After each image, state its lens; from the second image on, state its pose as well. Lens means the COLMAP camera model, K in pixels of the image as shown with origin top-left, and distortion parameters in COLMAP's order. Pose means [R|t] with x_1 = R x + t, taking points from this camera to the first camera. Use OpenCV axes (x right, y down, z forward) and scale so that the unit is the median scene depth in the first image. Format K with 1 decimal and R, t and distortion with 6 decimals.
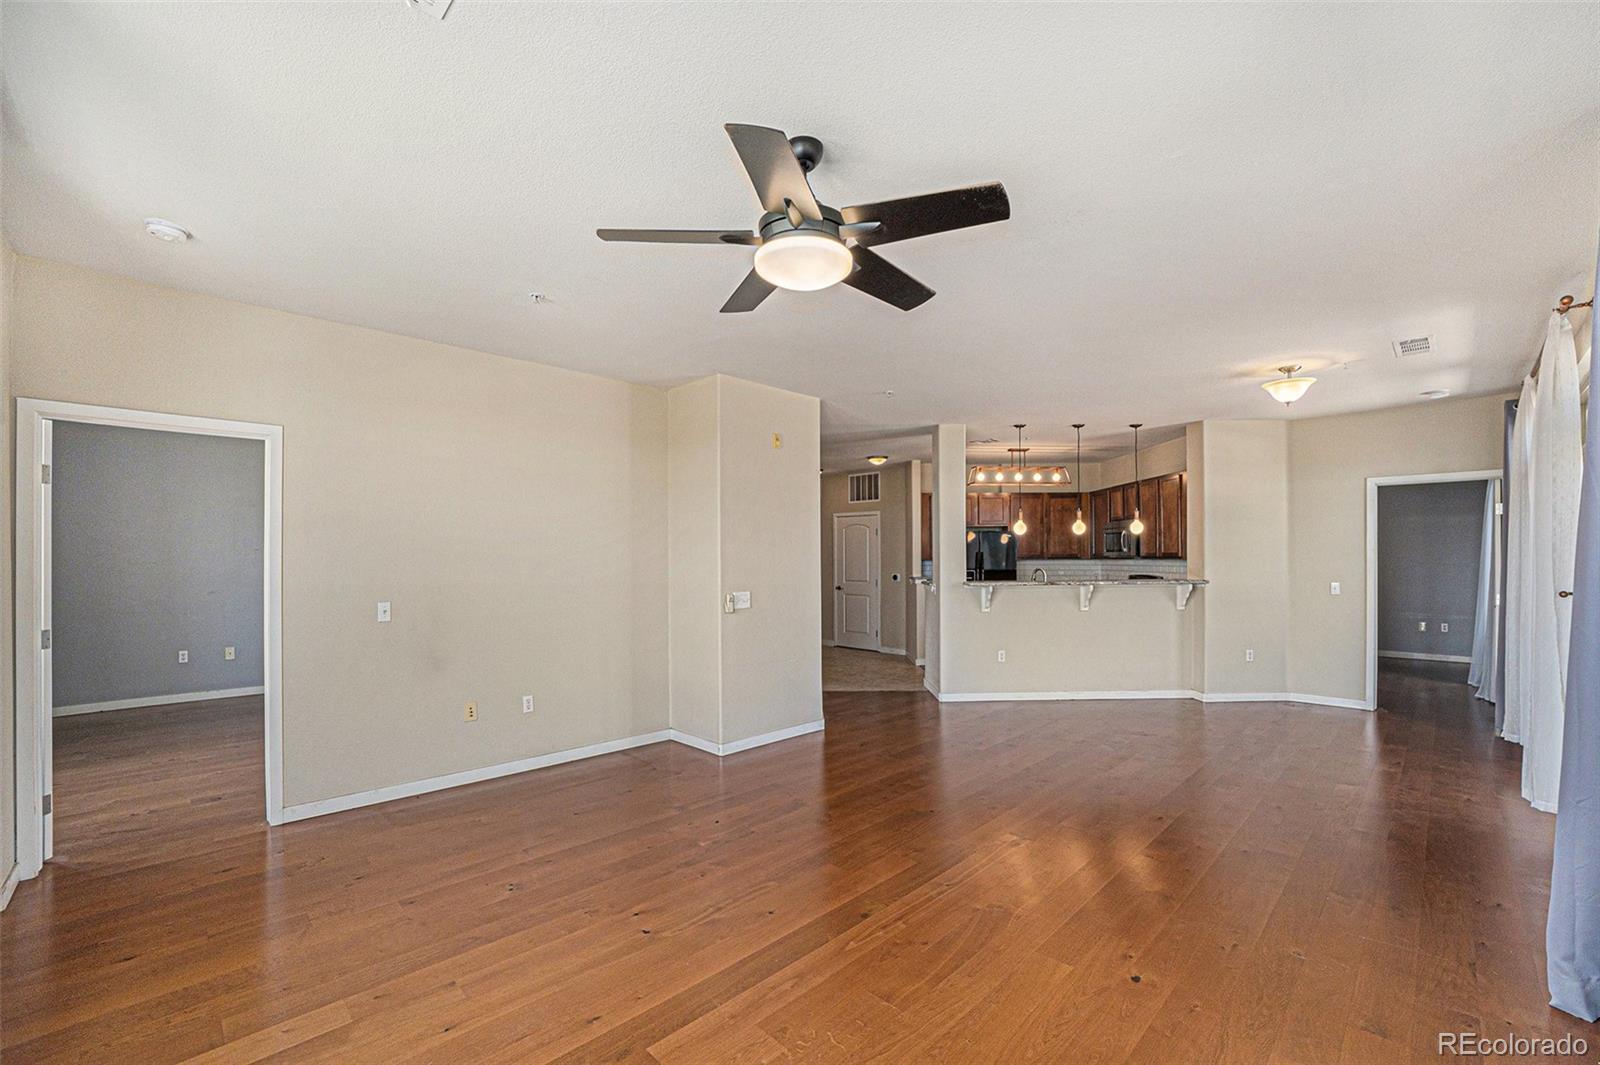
lens RADIAL K [[682.2, 0, 795.1], [0, 682.2, 548.5], [0, 0, 1]] dist [-0.062673, 0.026253]
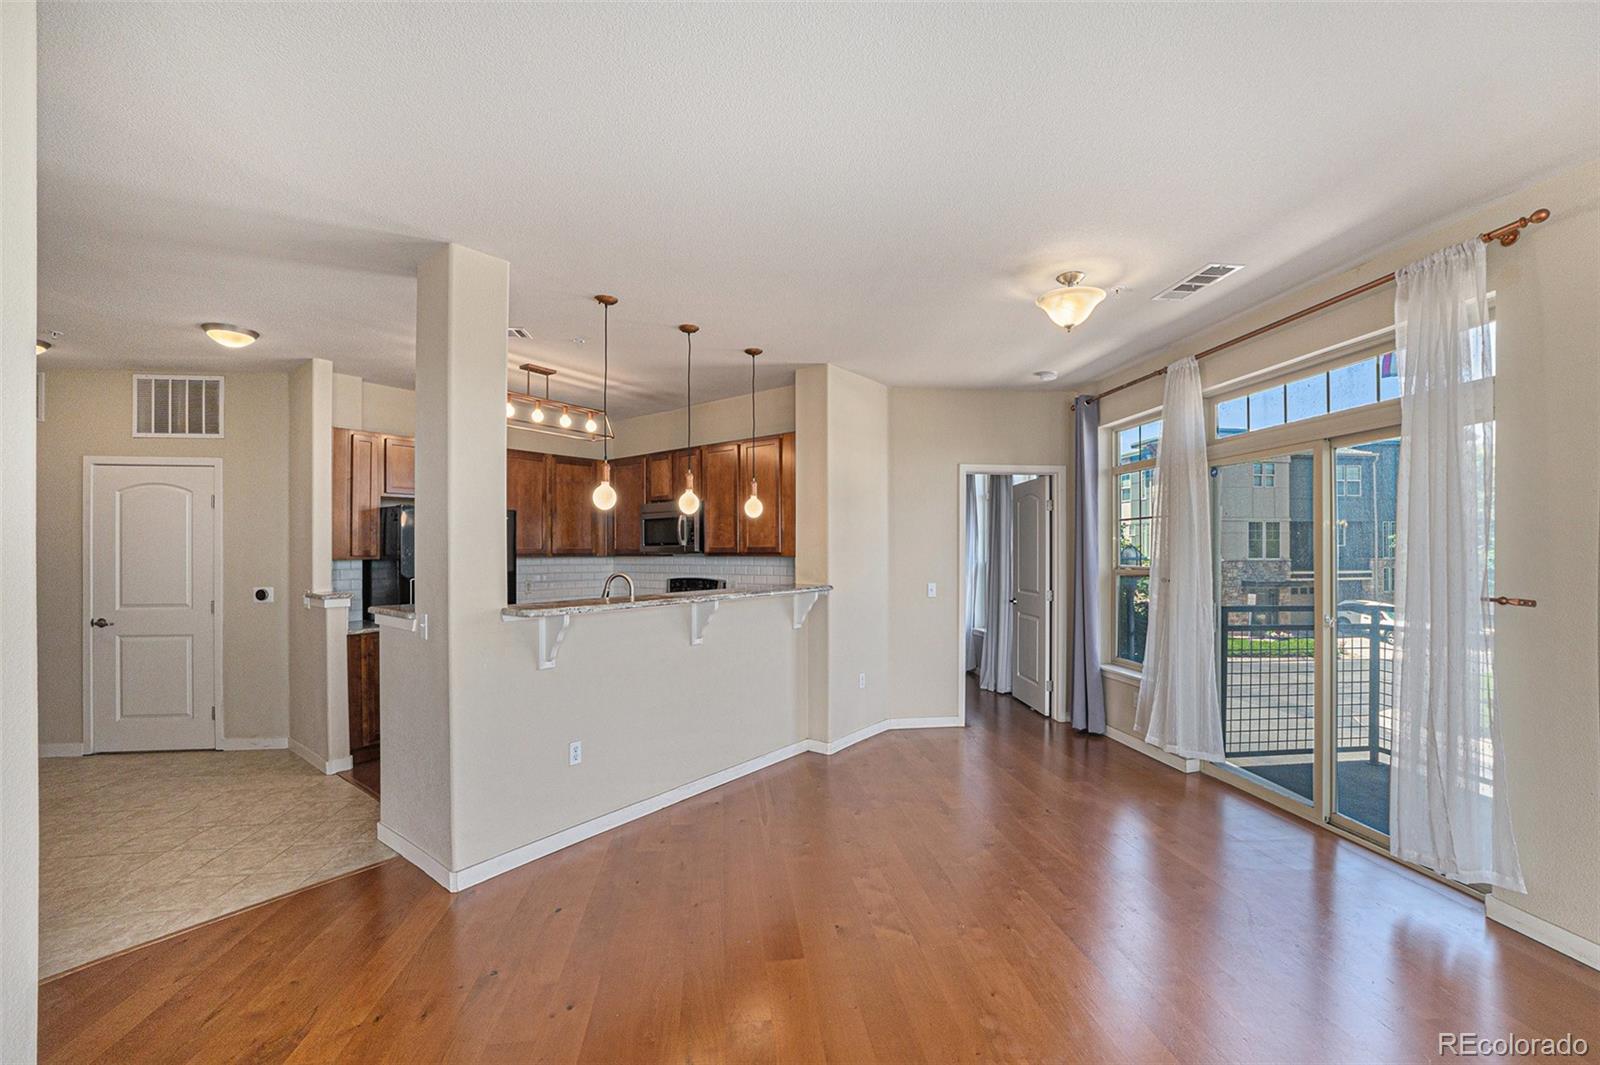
lens RADIAL K [[682.2, 0, 795.1], [0, 682.2, 548.5], [0, 0, 1]] dist [-0.062673, 0.026253]
pose [[0.625760, 0.005504, 0.779997, 0.016442], [-0.008647, 0.999963, -0.000119, 0.006622], [-0.779968, -0.006670, 0.625784, 0.468591]]
